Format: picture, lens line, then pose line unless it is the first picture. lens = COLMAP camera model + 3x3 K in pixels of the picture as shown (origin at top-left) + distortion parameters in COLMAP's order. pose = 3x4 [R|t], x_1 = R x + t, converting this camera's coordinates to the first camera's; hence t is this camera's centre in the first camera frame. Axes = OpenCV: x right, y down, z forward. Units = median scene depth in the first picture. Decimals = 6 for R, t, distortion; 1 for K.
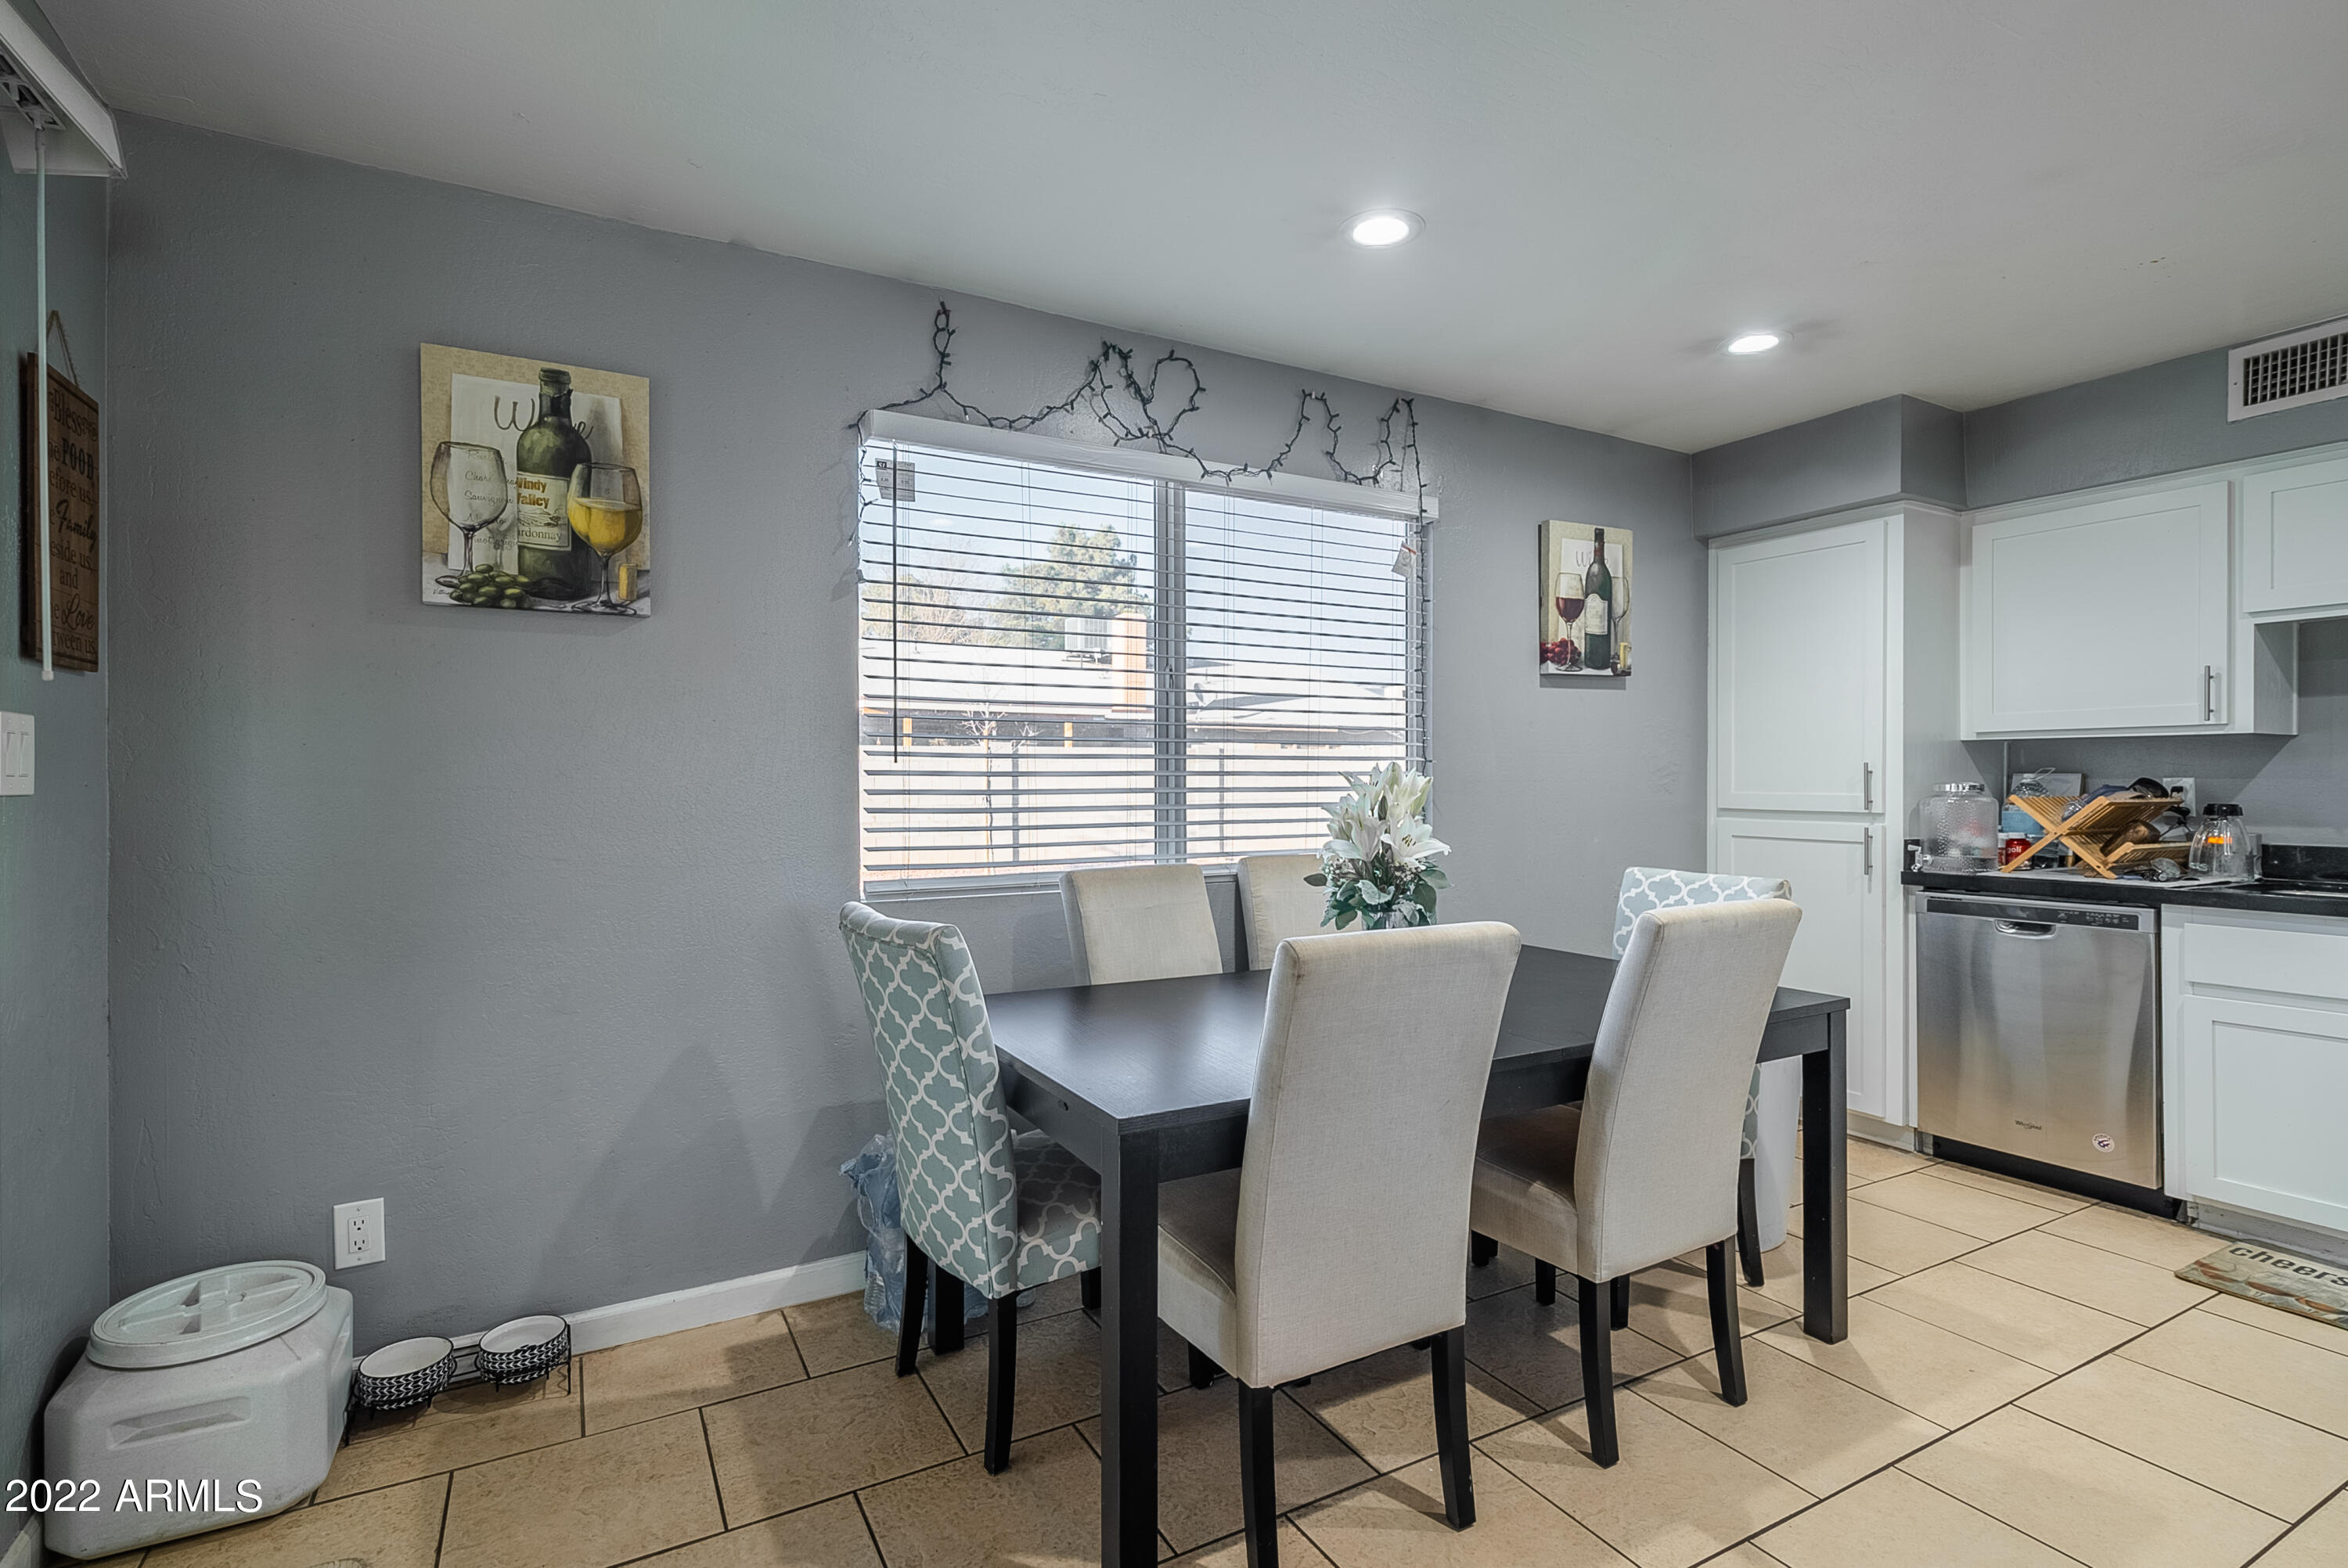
lens RADIAL K [[1085.3, 0, 1162.9], [0, 1085.3, 777.7], [0, 0, 1]] dist [-0.000509, -0.000066]
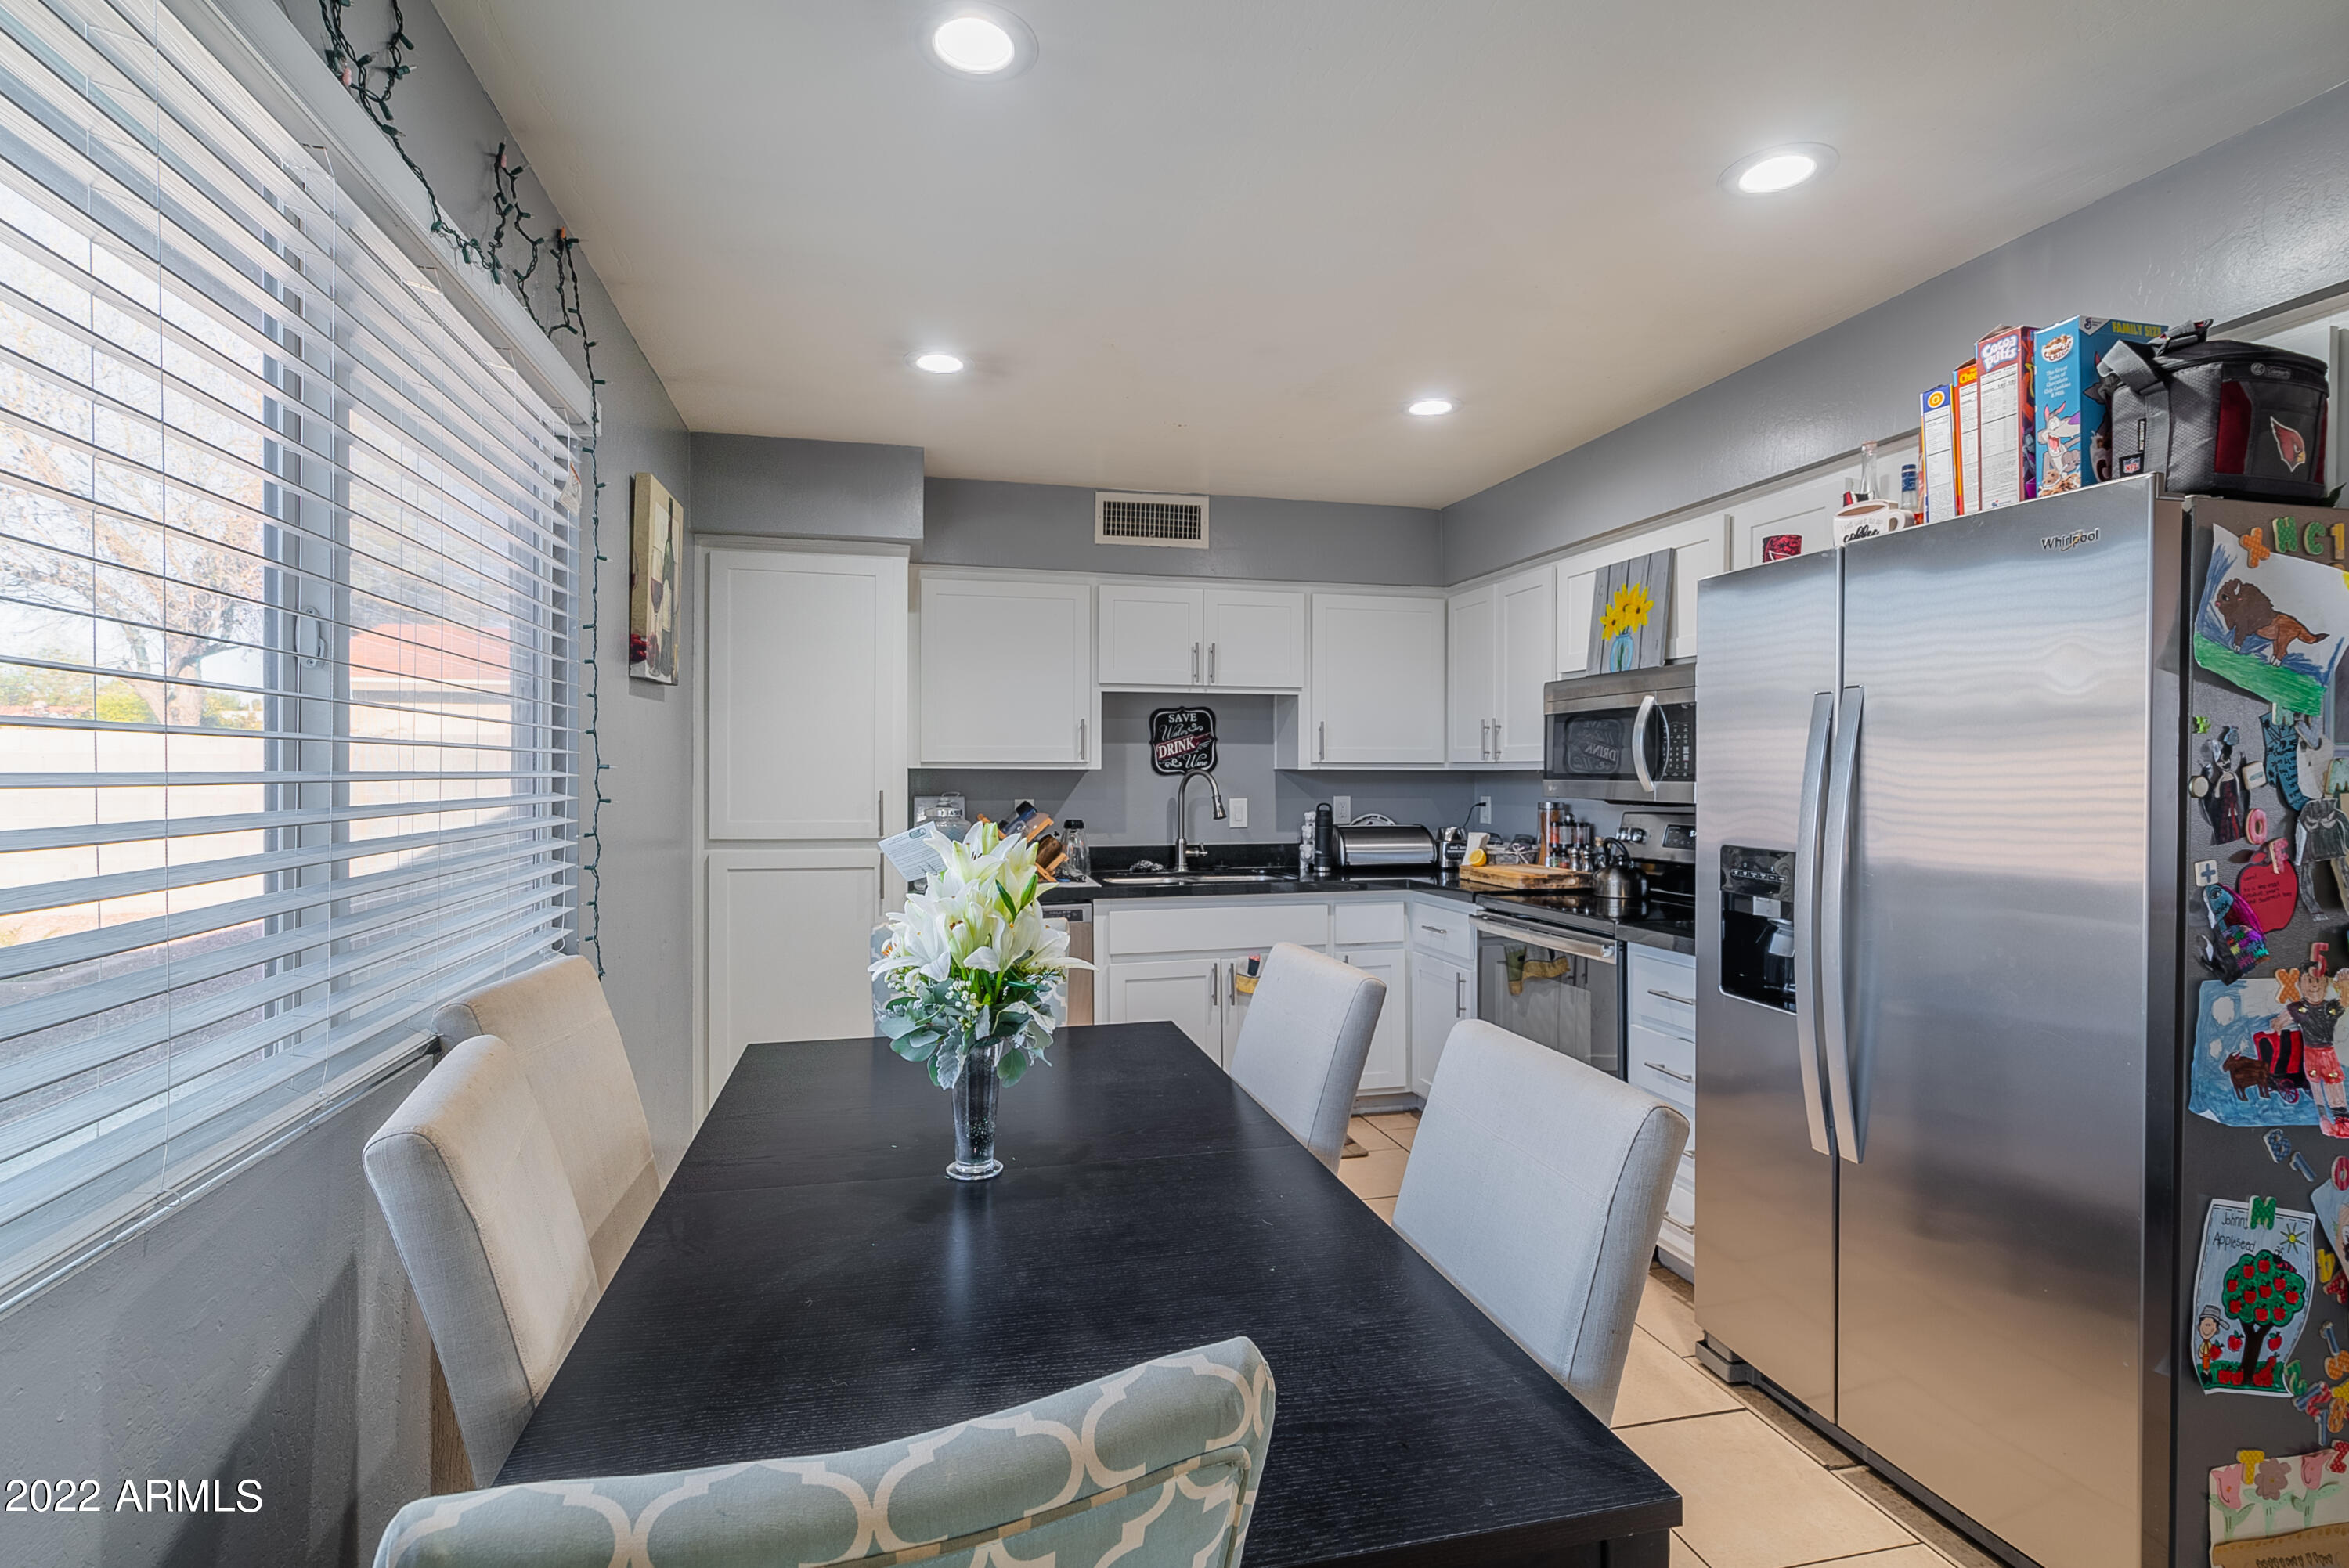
lens RADIAL K [[1085.8, 0, 1159.9], [0, 1085.8, 786.9], [0, 0, 1]] dist [-0.000509, -0.000066]
pose [[0.282953, -0.010172, 0.959080, -0.322118], [-0.001587, 0.999937, 0.011073, -0.034286], [-0.959132, -0.004655, 0.282919, 0.530222]]
